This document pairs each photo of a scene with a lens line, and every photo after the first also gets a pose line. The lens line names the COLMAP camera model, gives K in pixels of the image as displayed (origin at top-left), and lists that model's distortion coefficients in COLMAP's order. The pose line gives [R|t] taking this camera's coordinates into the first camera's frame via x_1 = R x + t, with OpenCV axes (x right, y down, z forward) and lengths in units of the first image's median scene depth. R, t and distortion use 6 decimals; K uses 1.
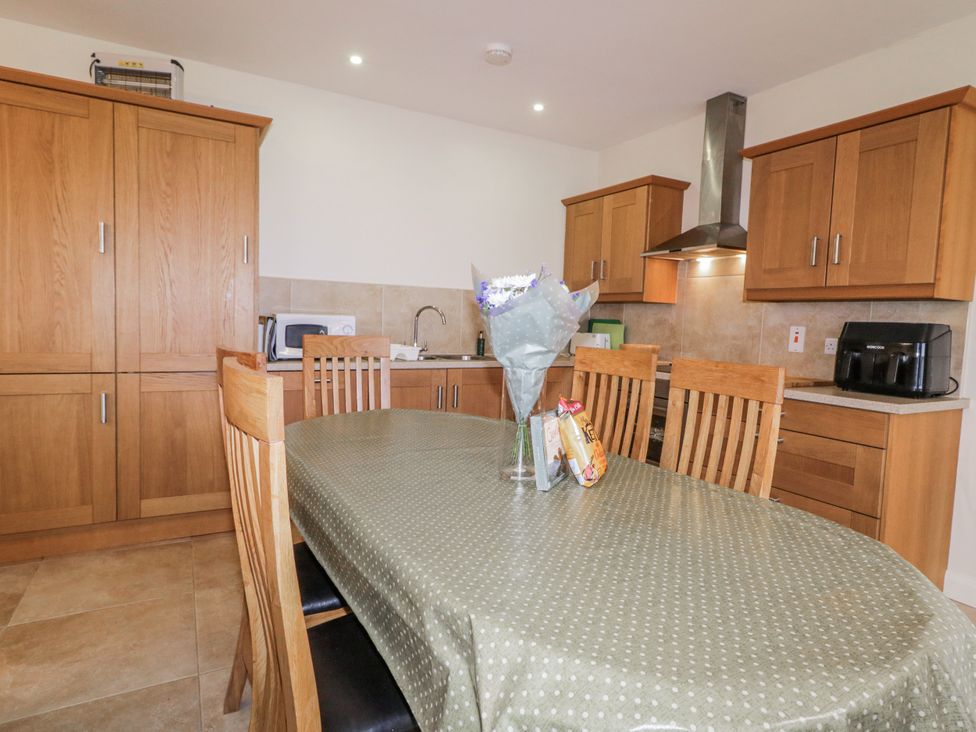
lens RADIAL K [[556.4, 0, 488.0], [0, 556.4, 366.0], [0, 0, 1]] dist [0.005184, 0.000182]
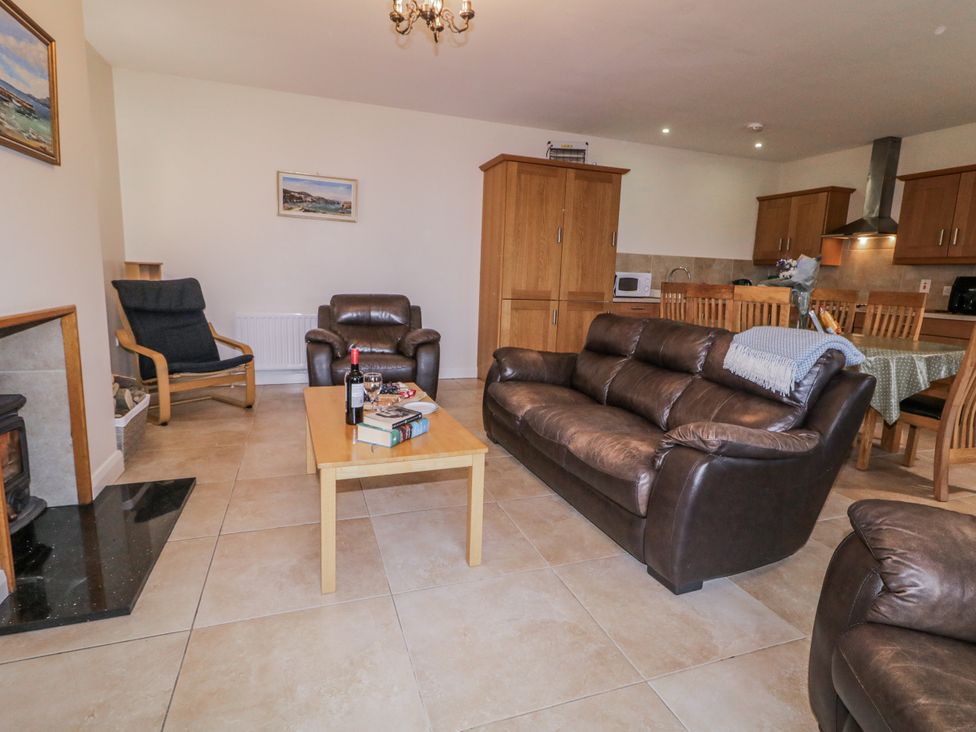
lens RADIAL K [[521.2, 0, 488.0], [0, 521.2, 366.0], [0, 0, 1]] dist [0.000800, -0.000102]
pose [[0.987452, 0.028405, -0.155346, -0.518045], [-0.015796, 0.996523, 0.081806, 0.083595], [0.157129, -0.078325, 0.984467, -0.811953]]
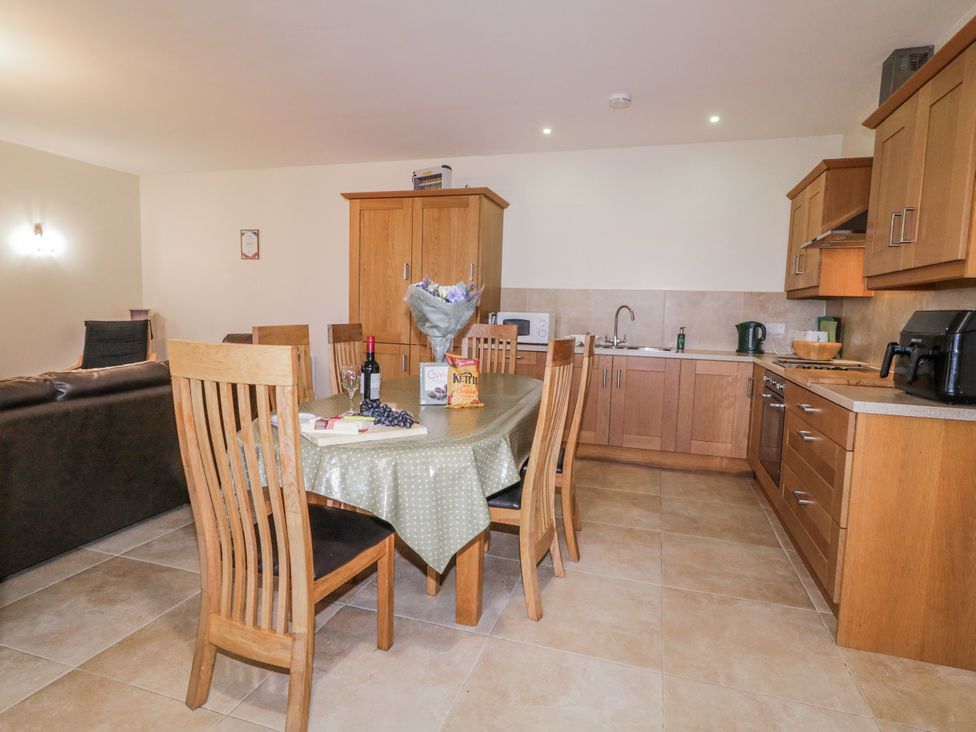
lens RADIAL K [[521.2, 0, 488.0], [0, 521.2, 366.0], [0, 0, 1]] dist [0.000800, -0.000102]
pose [[0.688740, 0.063333, -0.722237, 0.638799], [-0.068431, 0.997409, 0.022205, 0.022904], [0.721772, 0.034129, 0.691289, 0.003550]]
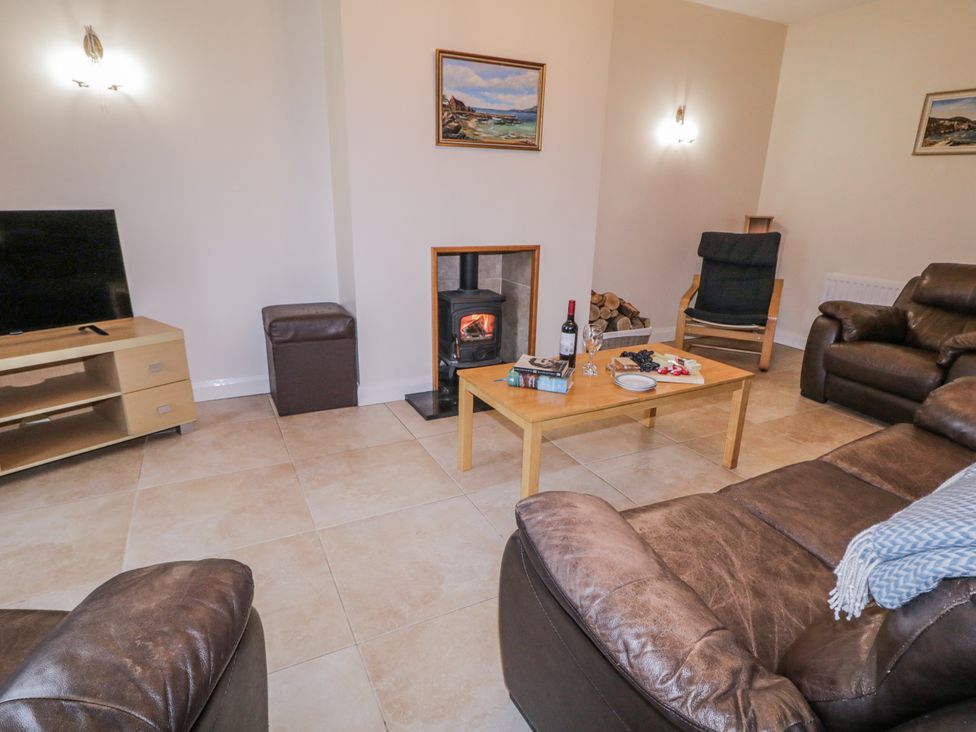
lens RADIAL K [[521.2, 0, 488.0], [0, 521.2, 366.0], [0, 0, 1]] dist [0.000800, -0.000102]
pose [[0.006333, 0.274413, -0.961591, -0.148447], [-0.114819, 0.955450, 0.271904, 0.033249], [0.993366, 0.108687, 0.037559, -0.381264]]
